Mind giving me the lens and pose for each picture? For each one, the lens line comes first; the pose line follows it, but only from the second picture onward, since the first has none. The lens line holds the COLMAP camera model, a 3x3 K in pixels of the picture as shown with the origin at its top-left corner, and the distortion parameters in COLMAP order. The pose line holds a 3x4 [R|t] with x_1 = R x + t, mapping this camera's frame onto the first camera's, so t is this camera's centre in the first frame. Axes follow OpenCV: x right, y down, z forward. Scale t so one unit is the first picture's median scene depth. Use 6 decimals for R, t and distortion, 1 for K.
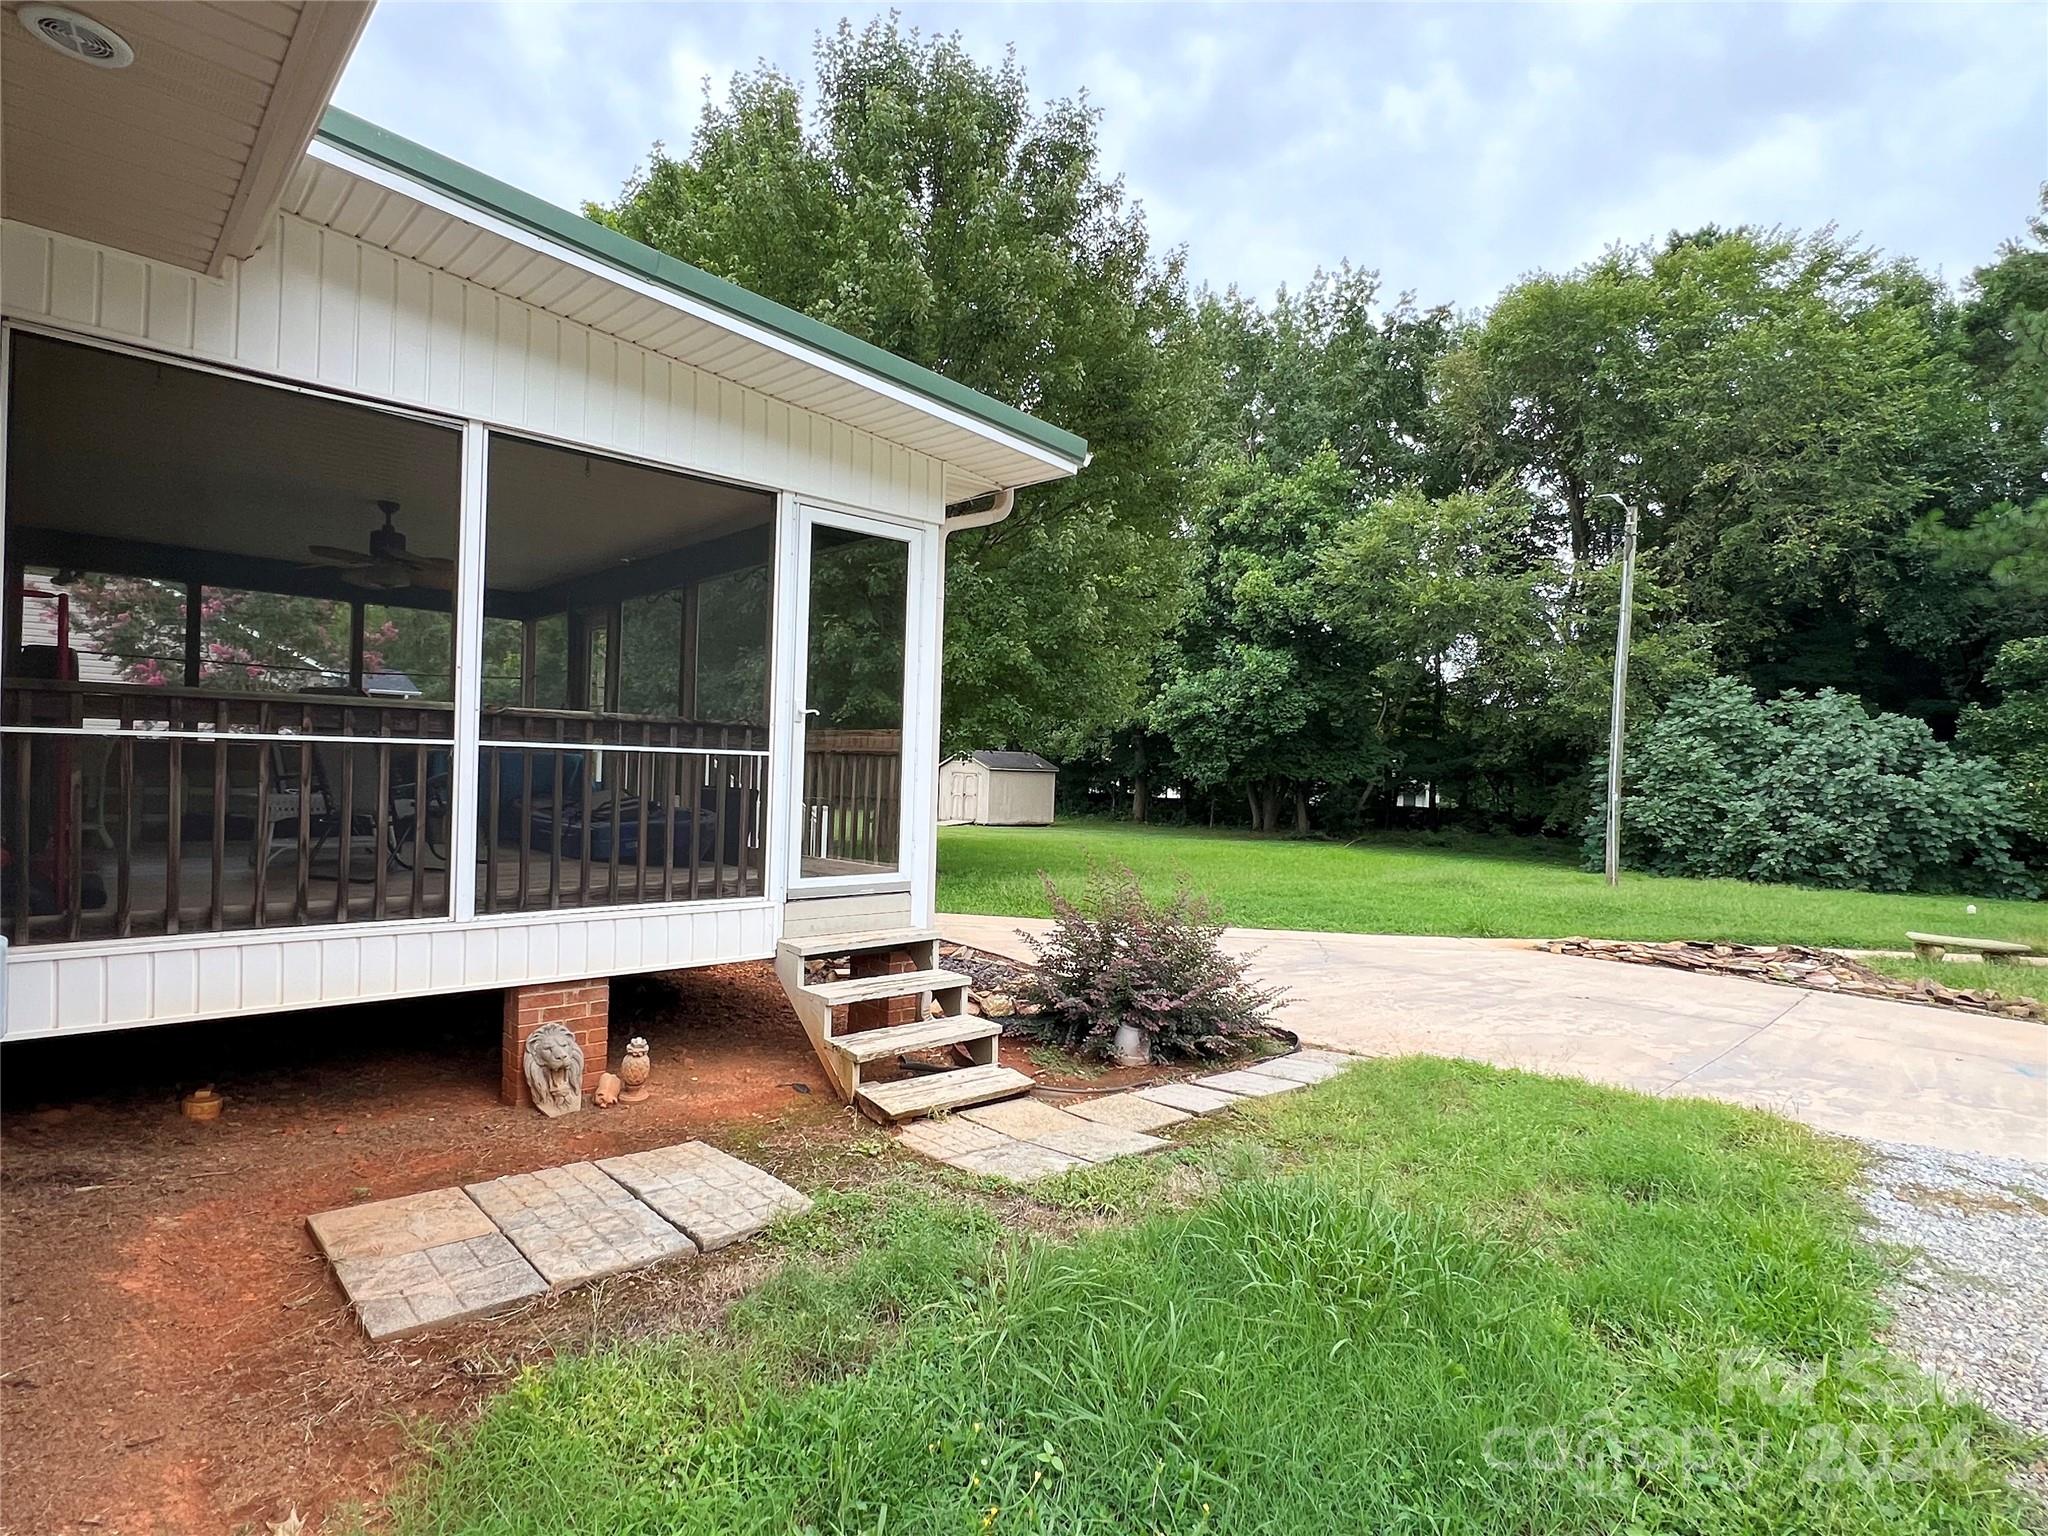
lens RADIAL K [[1086.3, 0, 1017.4], [0, 1086.3, 770.8], [0, 0, 1]] dist [0.002979, -0.001255]
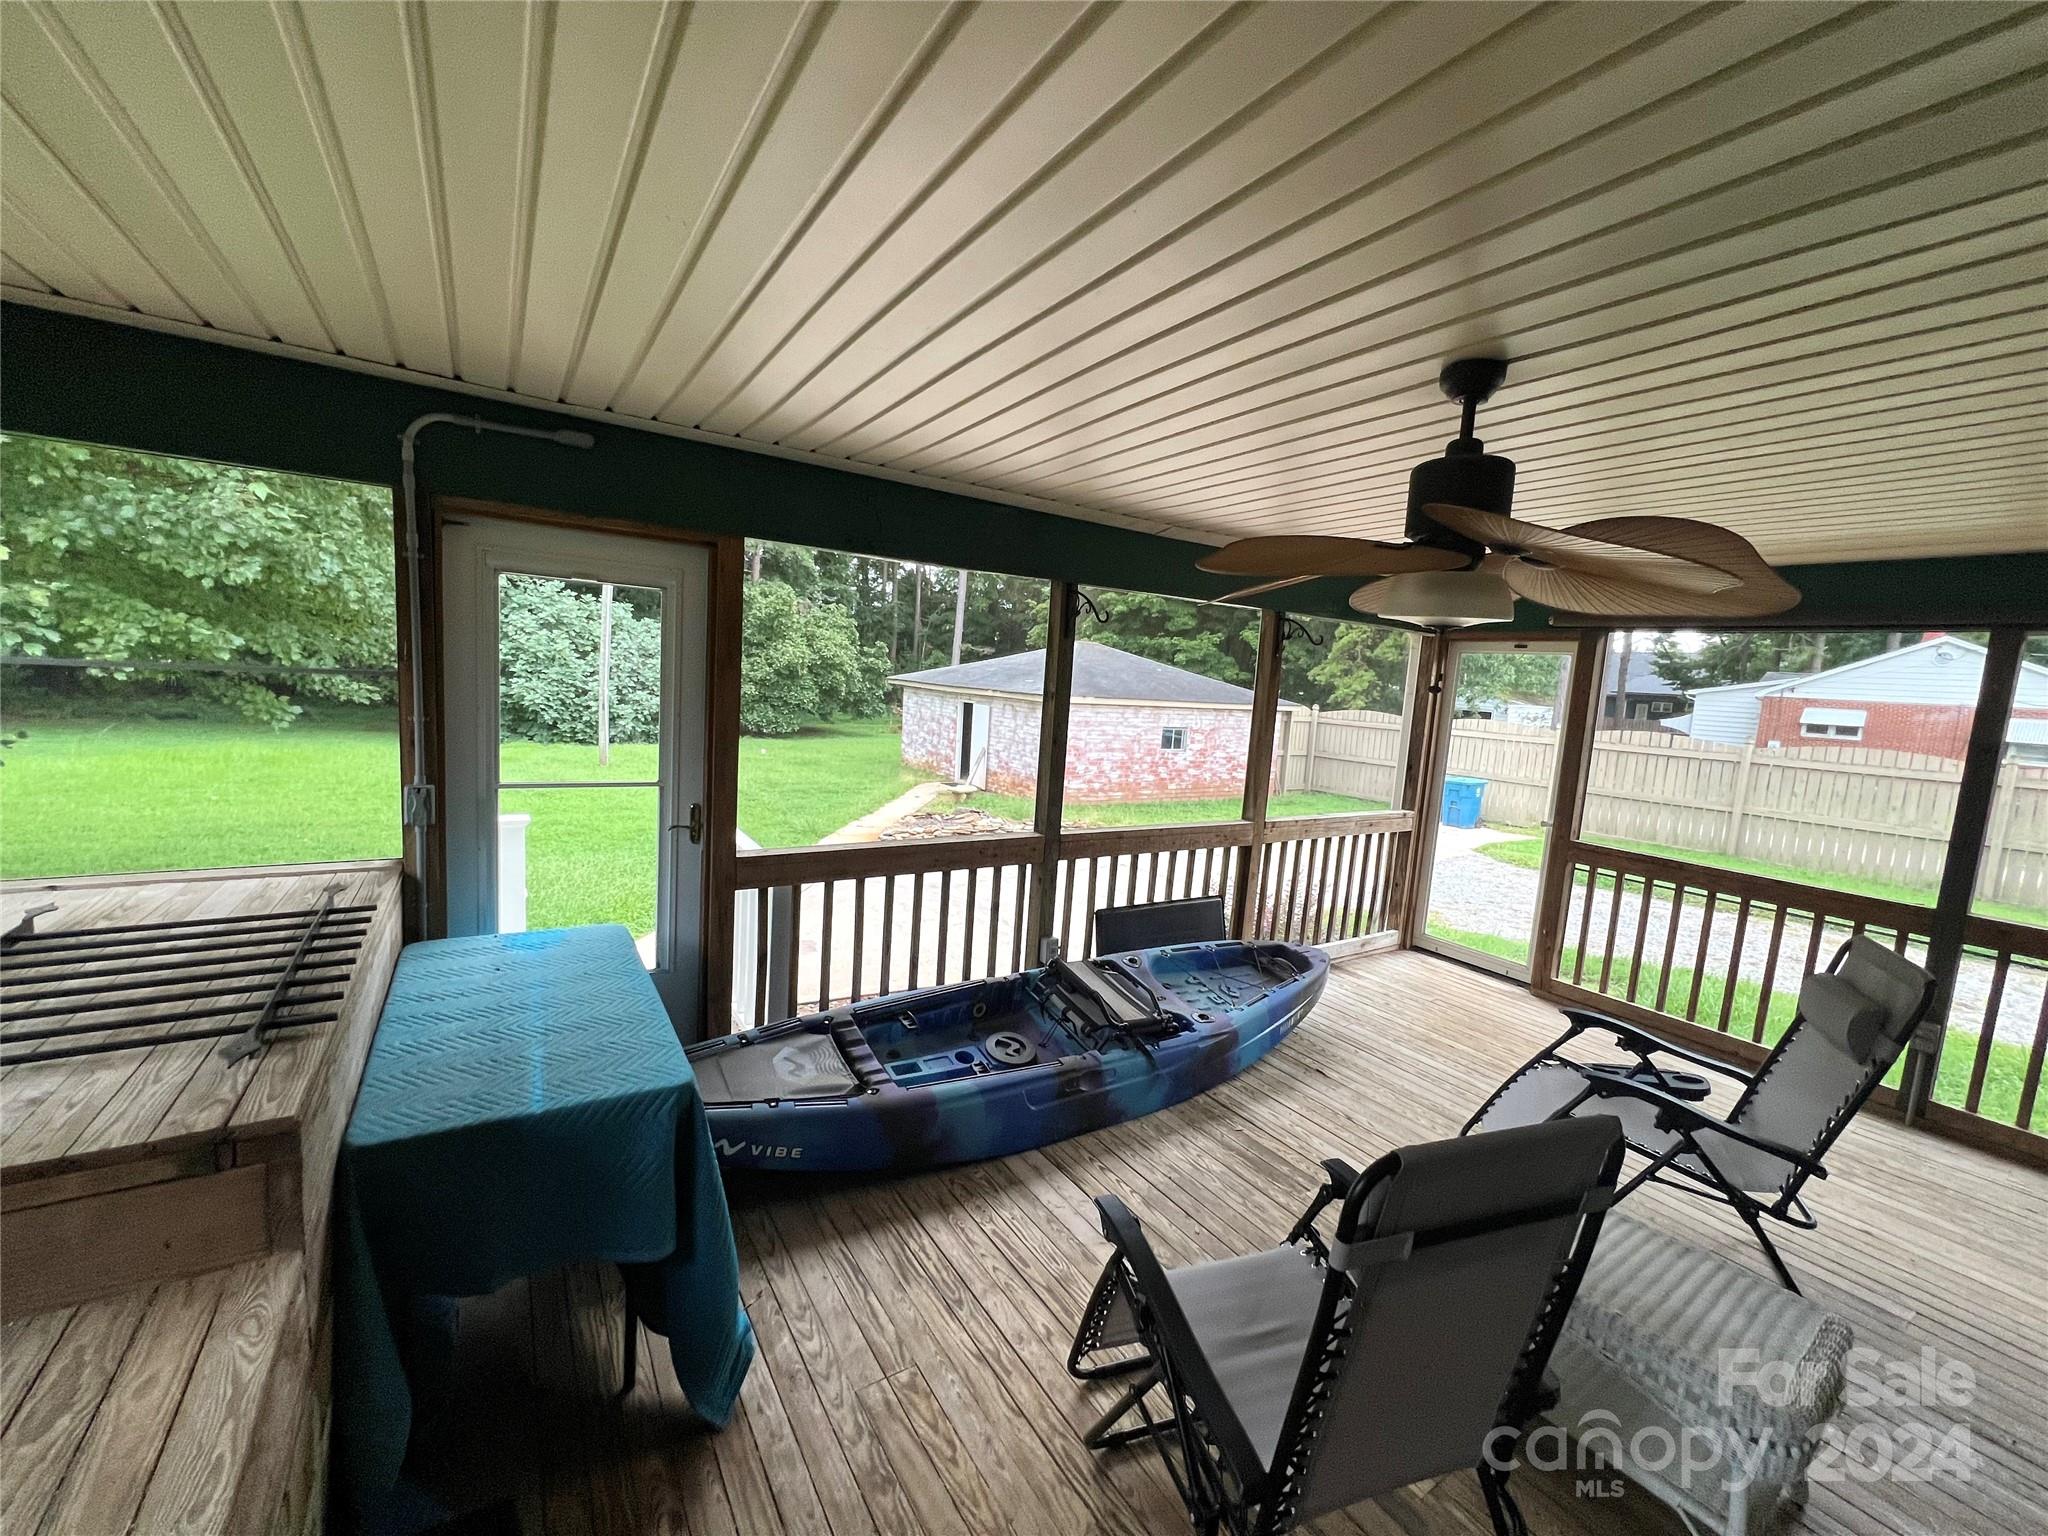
lens RADIAL K [[819.5, 0, 1018.8], [0, 819.5, 781.7], [0, 0, 1]] dist [-0.000957, -0.000196]
pose [[0.173773, -0.149562, 0.973362, -0.207295], [-0.058305, 0.985104, 0.161776, -0.037665], [-0.983058, -0.084864, 0.162464, 0.257360]]
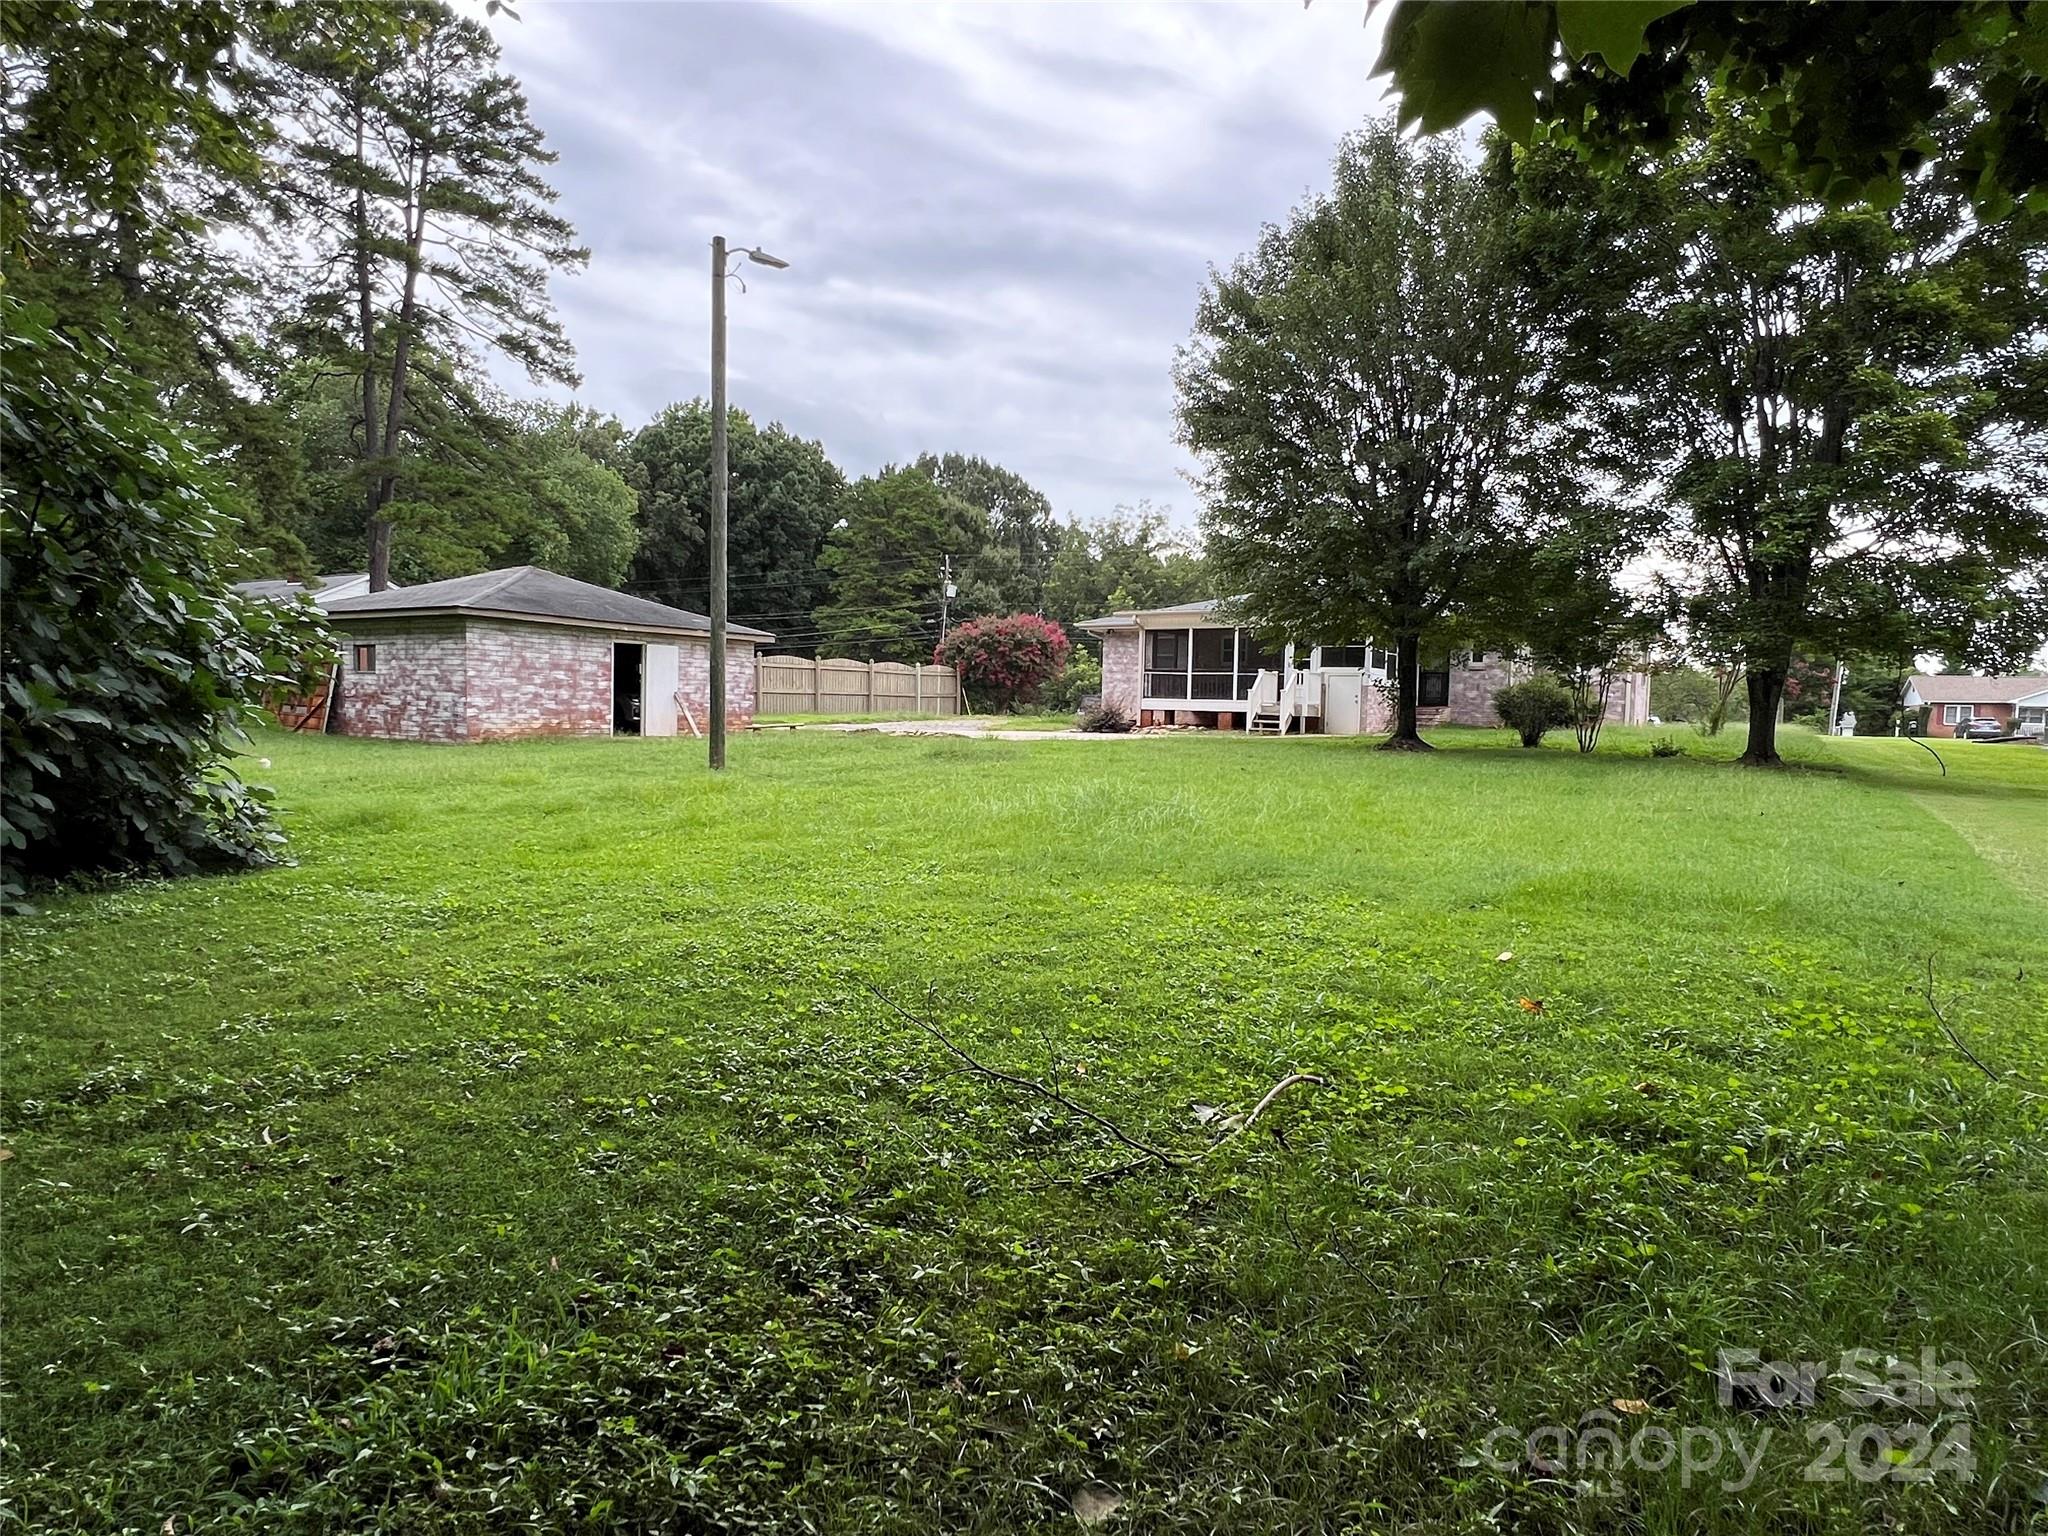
lens RADIAL K [[1136.6, 0, 1021.7], [0, 1136.6, 768.8], [0, 0, 1]] dist [-0.004162, -0.000128]
pose [[-0.962897, -0.039924, -0.266900, 0.384517], [-0.054715, 0.997338, 0.048208, 0.042450], [0.264265, 0.061023, -0.962518, 1.241400]]
